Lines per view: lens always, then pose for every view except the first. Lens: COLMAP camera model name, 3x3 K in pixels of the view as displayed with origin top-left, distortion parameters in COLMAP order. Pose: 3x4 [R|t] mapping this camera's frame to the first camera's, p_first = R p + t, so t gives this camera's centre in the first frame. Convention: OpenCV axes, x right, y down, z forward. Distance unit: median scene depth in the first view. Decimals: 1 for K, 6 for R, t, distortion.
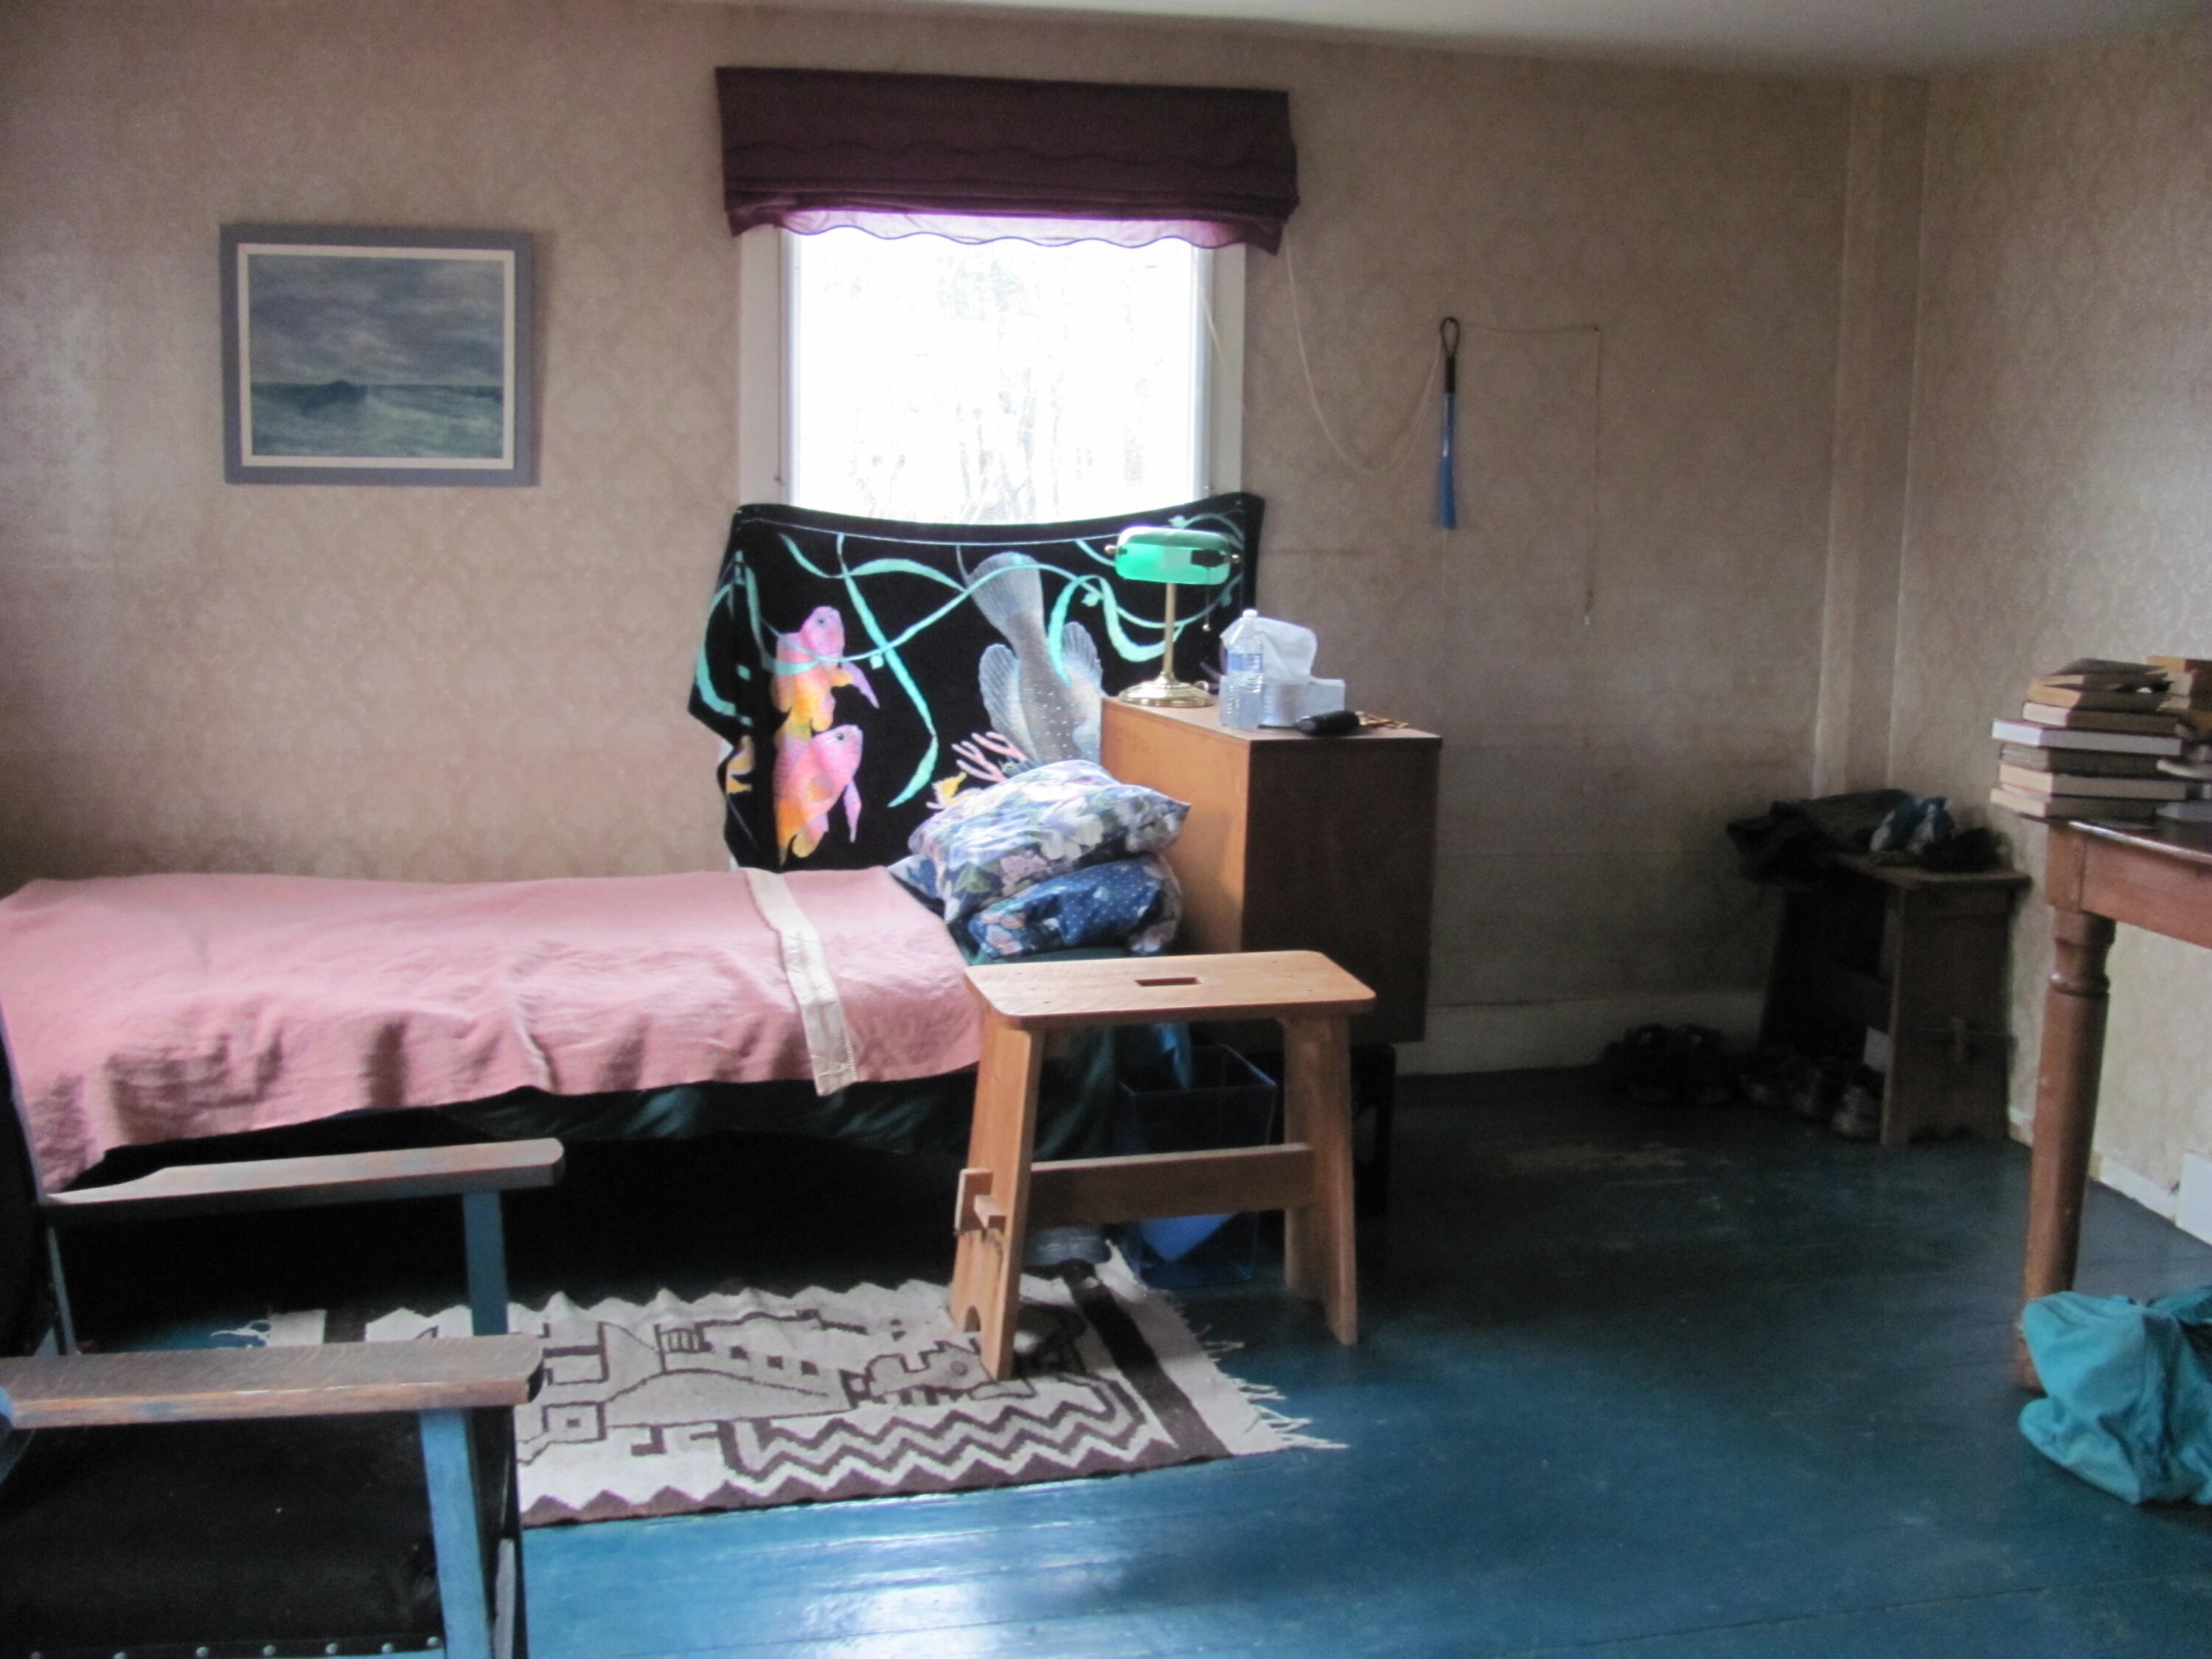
lens RADIAL K [[2300.6, 0, 1106.0], [0, 2300.6, 829.5], [0, 0, 1]] dist [-0.135752, 0.031027]
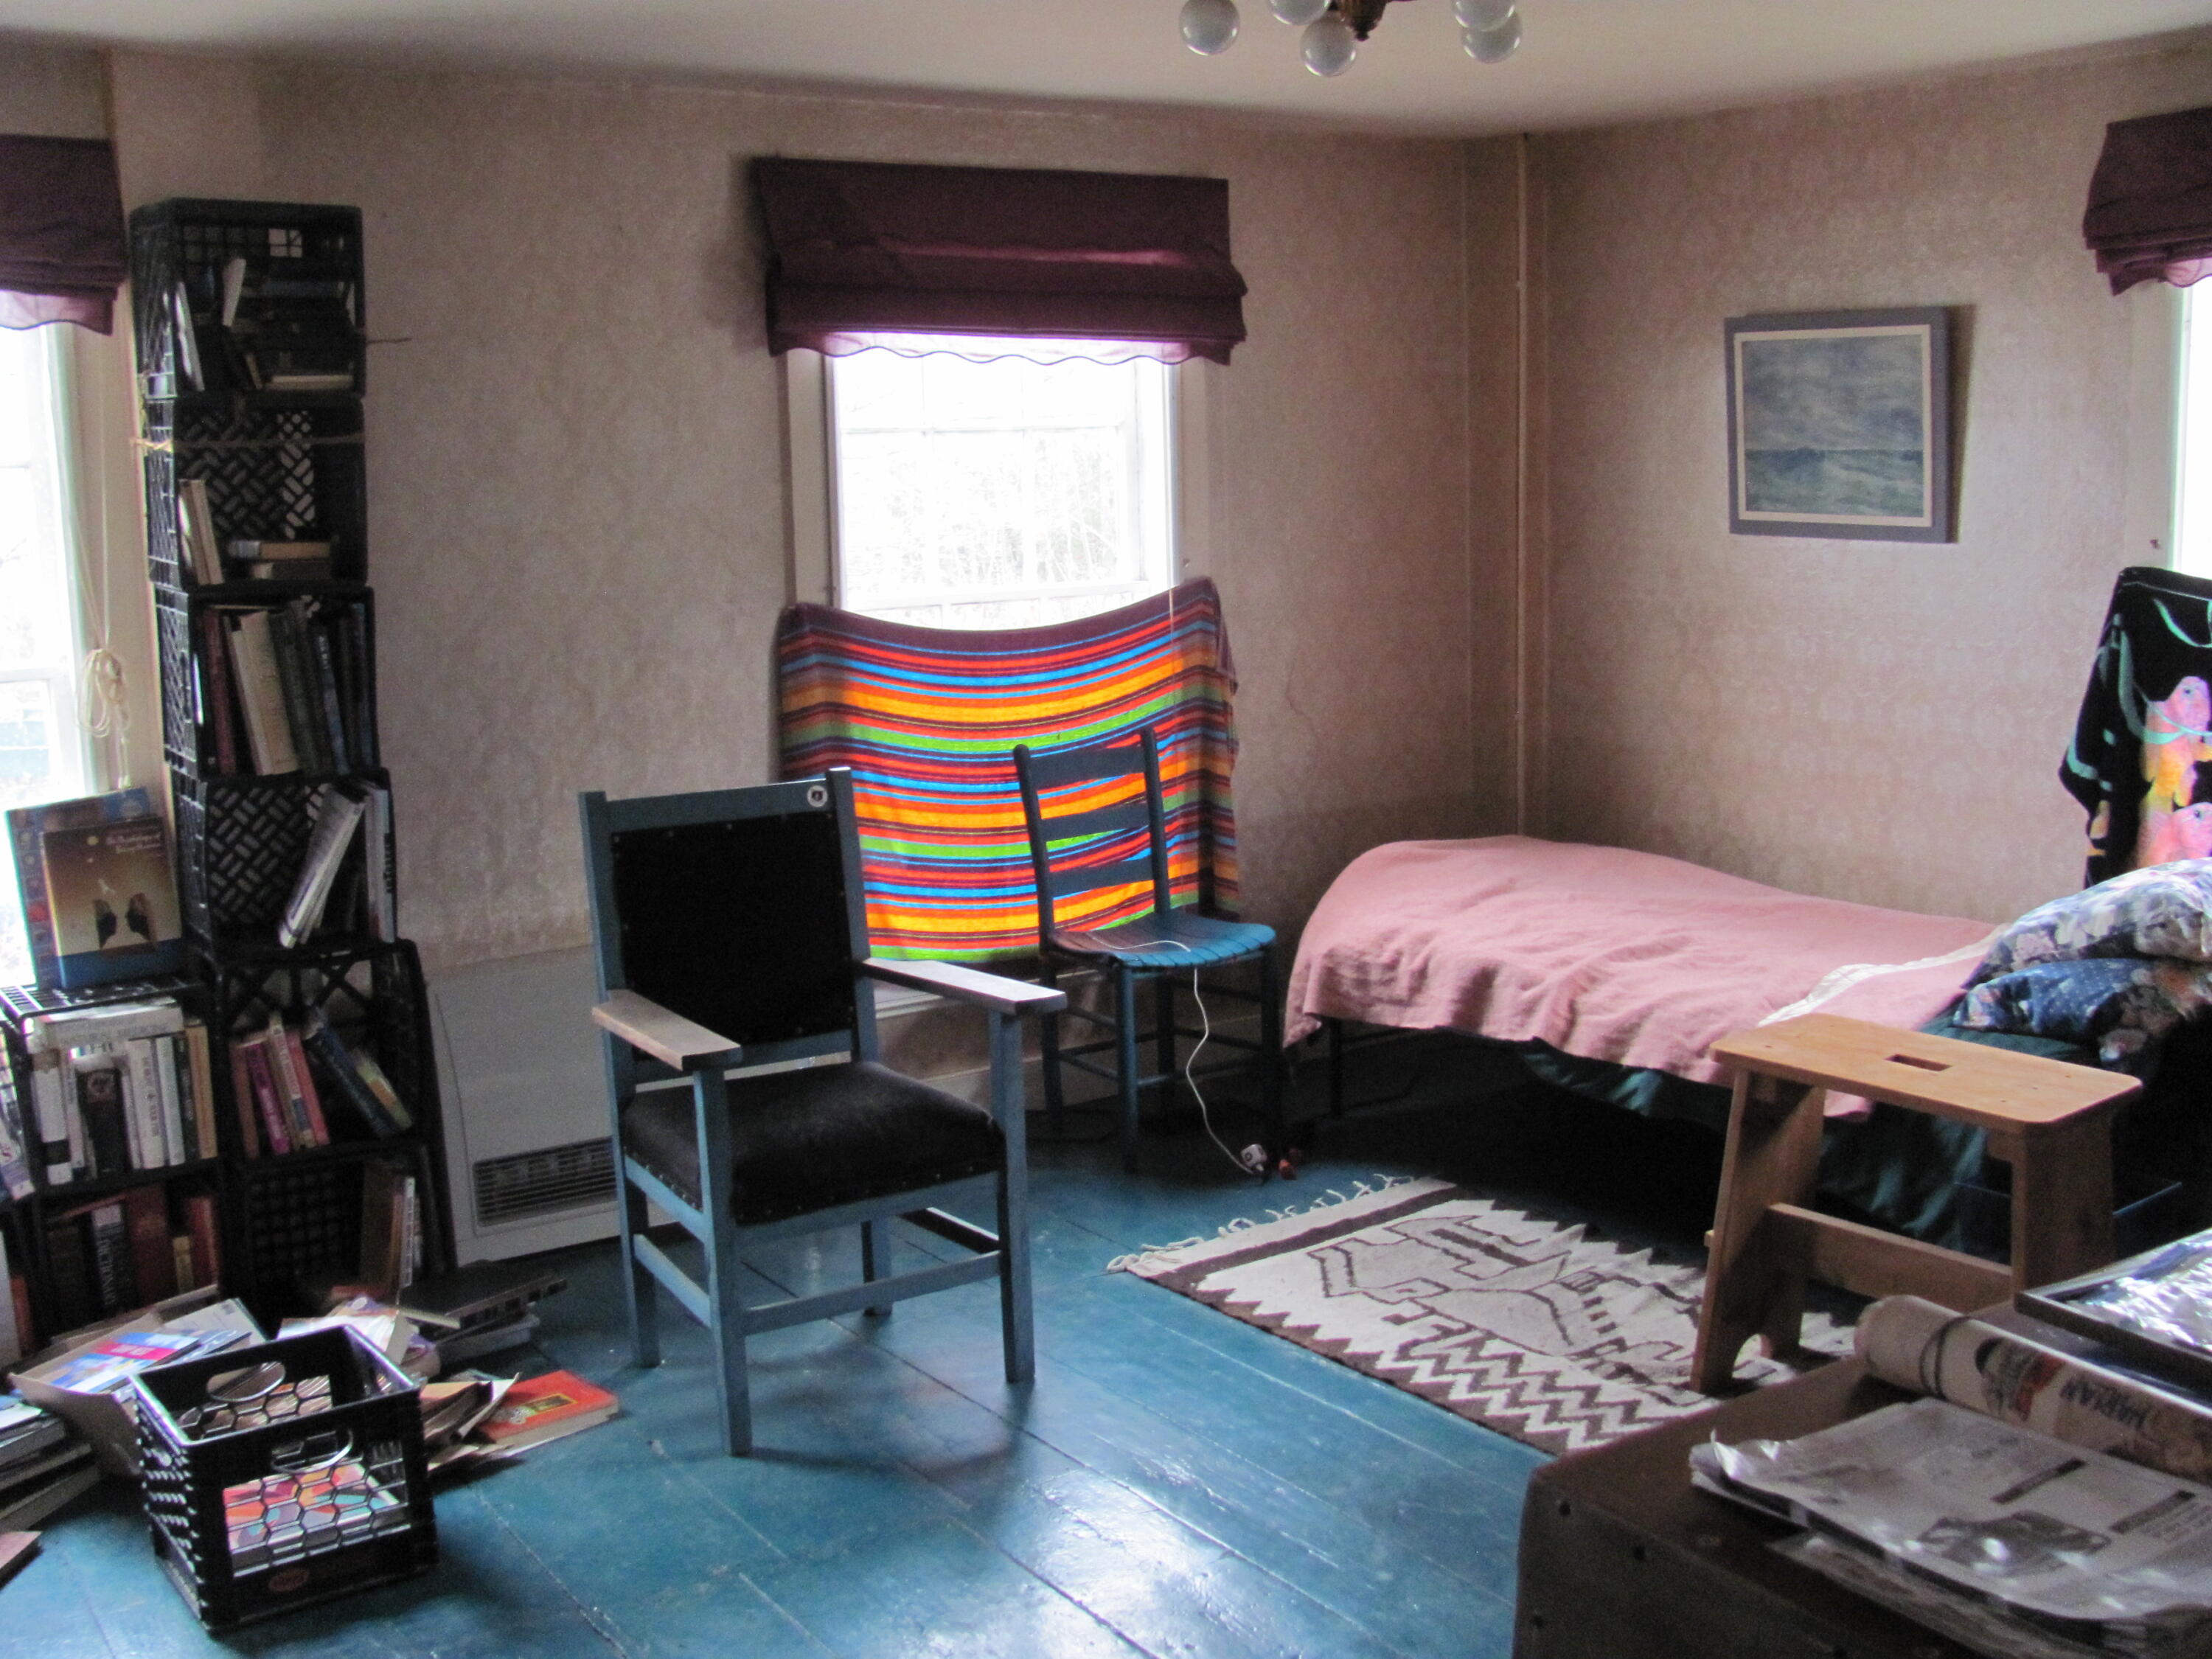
lens RADIAL K [[2300.6, 0, 1106.0], [0, 2300.6, 829.5], [0, 0, 1]] dist [-0.135752, 0.031027]
pose [[0.384467, 0.121835, -0.915064, 0.667207], [-0.138399, 0.987656, 0.073351, -0.047075], [0.912705, 0.098443, 0.396583, 0.266036]]
